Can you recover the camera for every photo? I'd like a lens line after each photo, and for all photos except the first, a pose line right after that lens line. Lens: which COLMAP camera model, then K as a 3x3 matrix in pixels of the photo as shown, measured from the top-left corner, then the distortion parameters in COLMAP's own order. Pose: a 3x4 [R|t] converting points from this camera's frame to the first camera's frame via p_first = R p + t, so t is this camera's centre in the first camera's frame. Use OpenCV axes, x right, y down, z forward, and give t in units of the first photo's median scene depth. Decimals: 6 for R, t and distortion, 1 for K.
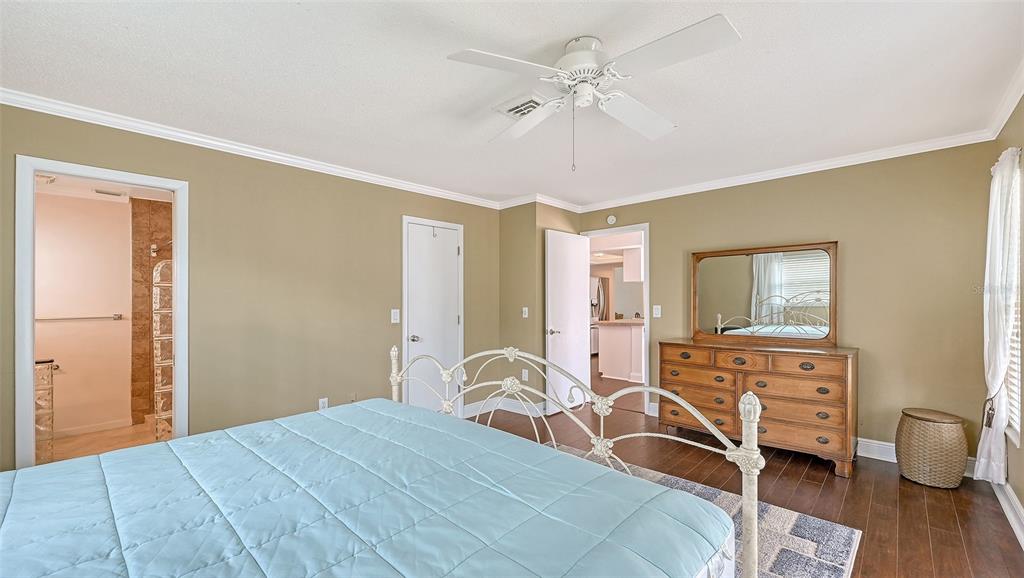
lens RADIAL K [[414.5, 0, 518.3], [0, 414.5, 297.8], [0, 0, 1]] dist [-0.003877, 0.000641]
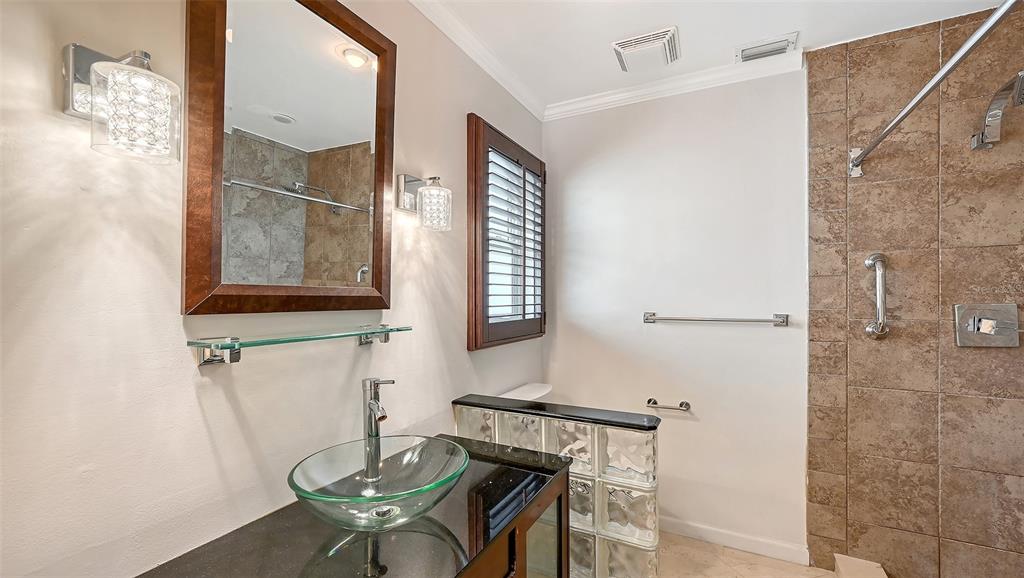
lens RADIAL K [[414.5, 0, 518.6], [0, 414.5, 294.0], [0, 0, 1]] dist [-0.003877, 0.000641]
pose [[0.266425, -0.004696, -0.963844, -0.588160], [-0.001505, 0.999985, -0.005288, 0.019669], [0.963854, 0.002859, 0.266414, 0.580039]]
